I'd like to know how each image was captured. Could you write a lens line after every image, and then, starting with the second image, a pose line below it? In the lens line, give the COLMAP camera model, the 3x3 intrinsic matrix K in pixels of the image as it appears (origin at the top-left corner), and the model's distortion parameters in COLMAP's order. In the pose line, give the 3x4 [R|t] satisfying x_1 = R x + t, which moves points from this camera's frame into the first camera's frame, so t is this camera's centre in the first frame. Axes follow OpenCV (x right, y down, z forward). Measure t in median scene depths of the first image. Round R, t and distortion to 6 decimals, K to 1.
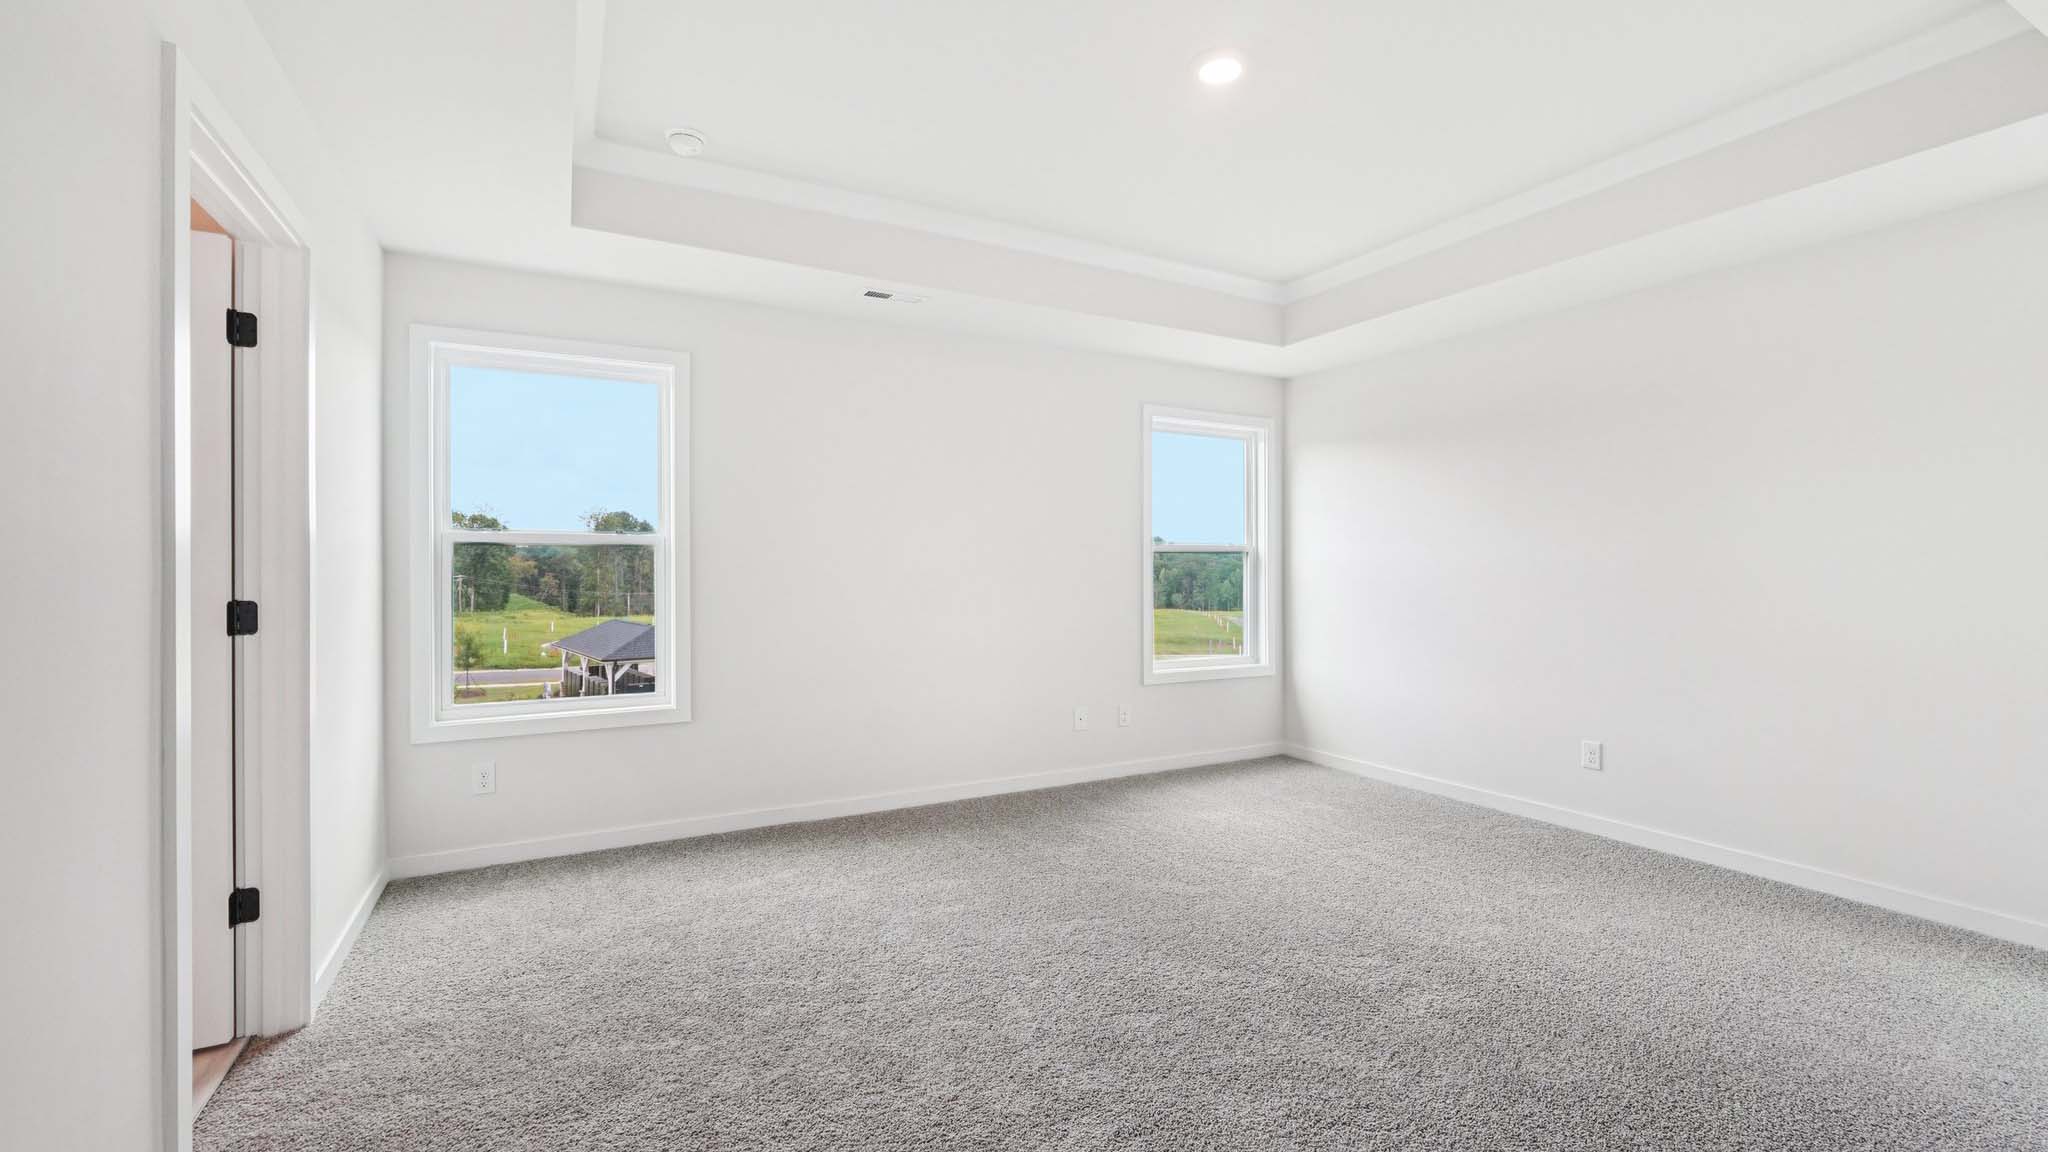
lens RADIAL K [[861.1, 0, 1032.2], [0, 861.1, 577.1], [0, 0, 1]] dist [-0.008051, 0.000907]
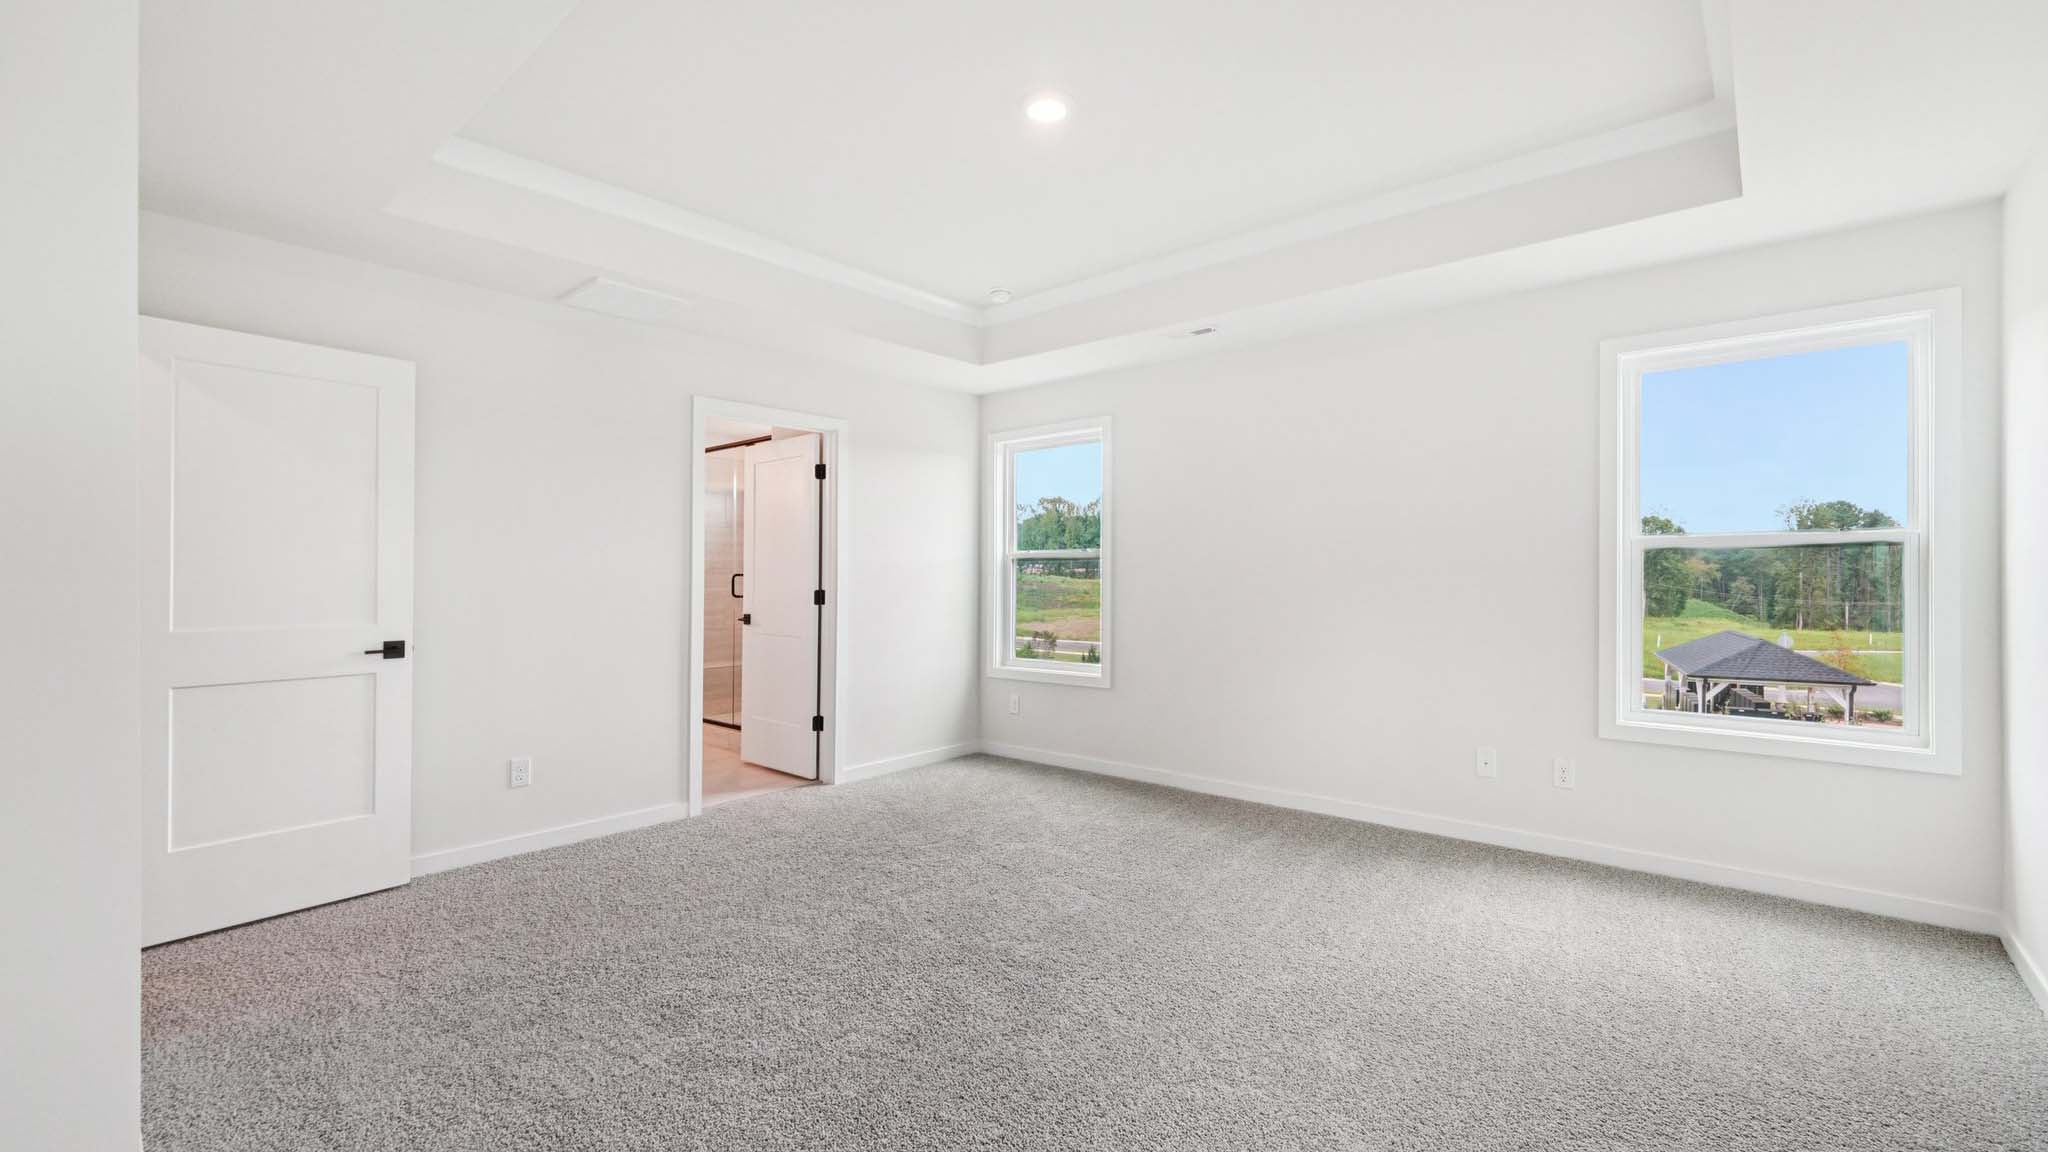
lens RADIAL K [[861.1, 0, 1032.2], [0, 861.1, 577.1], [0, 0, 1]] dist [-0.008051, 0.000907]
pose [[0.338435, -0.001475, -0.940989, 0.105733], [-0.003217, 0.999991, -0.002725, -0.000279], [0.940984, 0.003949, 0.338427, 0.055556]]
